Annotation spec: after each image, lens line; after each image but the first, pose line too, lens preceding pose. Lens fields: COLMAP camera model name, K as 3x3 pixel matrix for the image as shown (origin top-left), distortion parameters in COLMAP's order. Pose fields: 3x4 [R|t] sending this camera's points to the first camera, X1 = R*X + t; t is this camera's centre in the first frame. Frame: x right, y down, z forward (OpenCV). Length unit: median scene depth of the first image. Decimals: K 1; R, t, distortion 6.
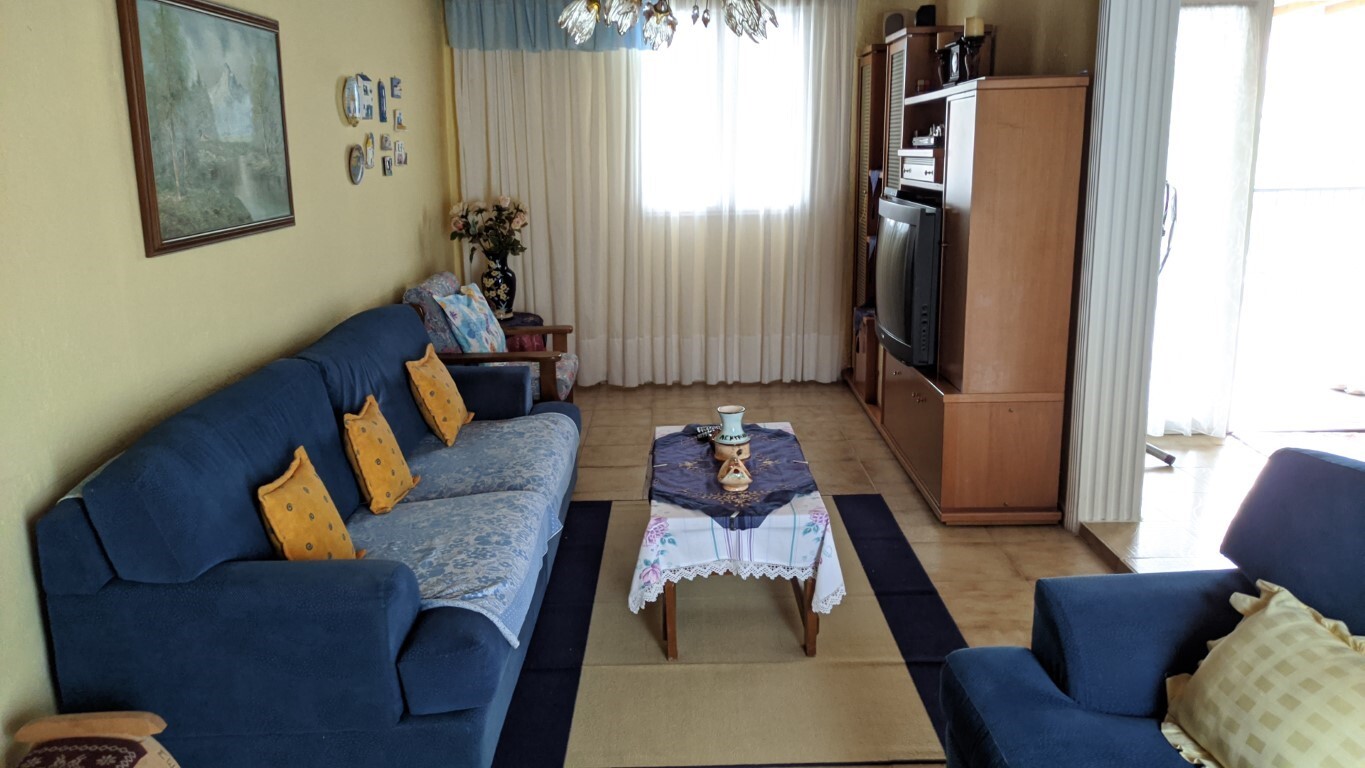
lens RADIAL K [[1013.5, 0, 683.1], [0, 1013.5, 385.8], [0, 0, 1]] dist [0.047378, -0.024630]
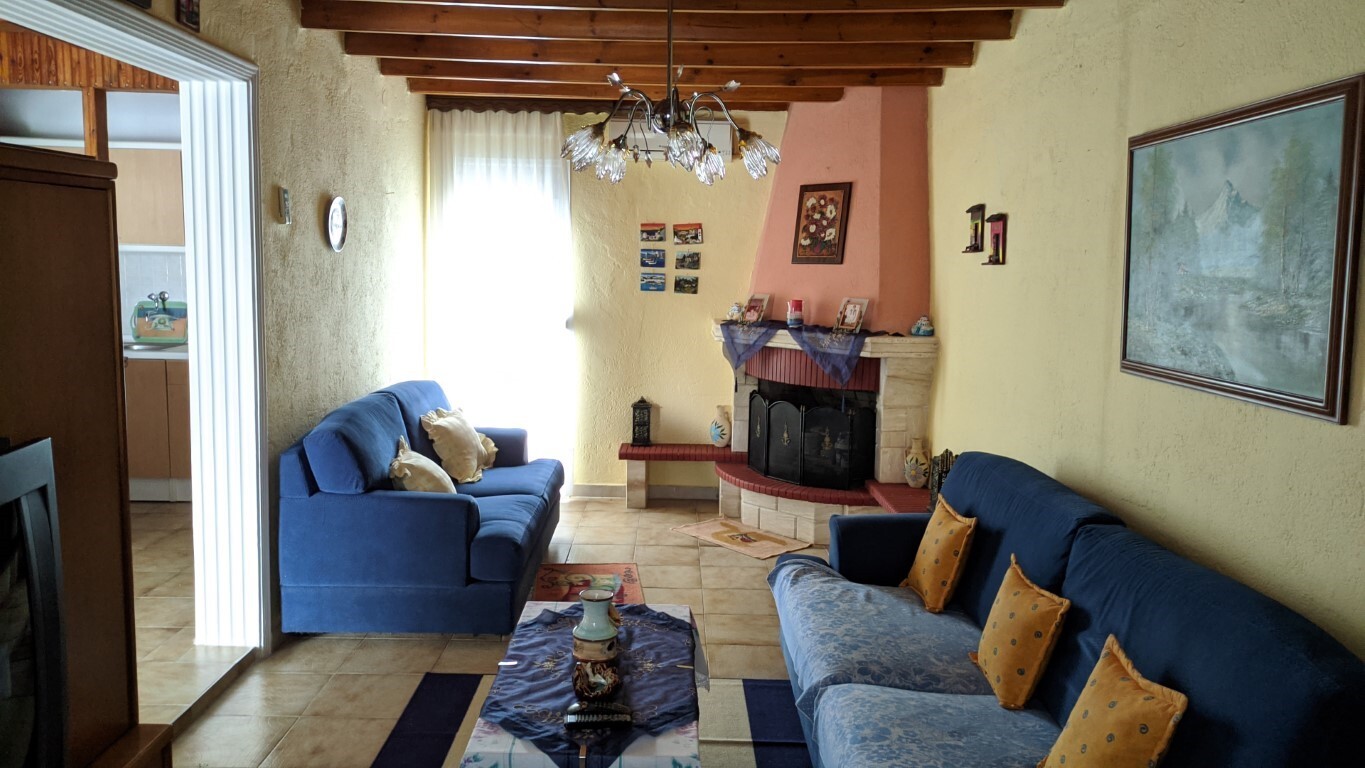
lens RADIAL K [[1013.5, 0, 682.8], [0, 1013.5, 382.6], [0, 0, 1]] dist [0.047378, -0.024630]
pose [[-0.999987, -0.004500, -0.002188, -0.020906], [-0.004981, 0.936538, 0.350531, -0.456798], [0.000472, 0.350538, -0.936548, 1.850280]]
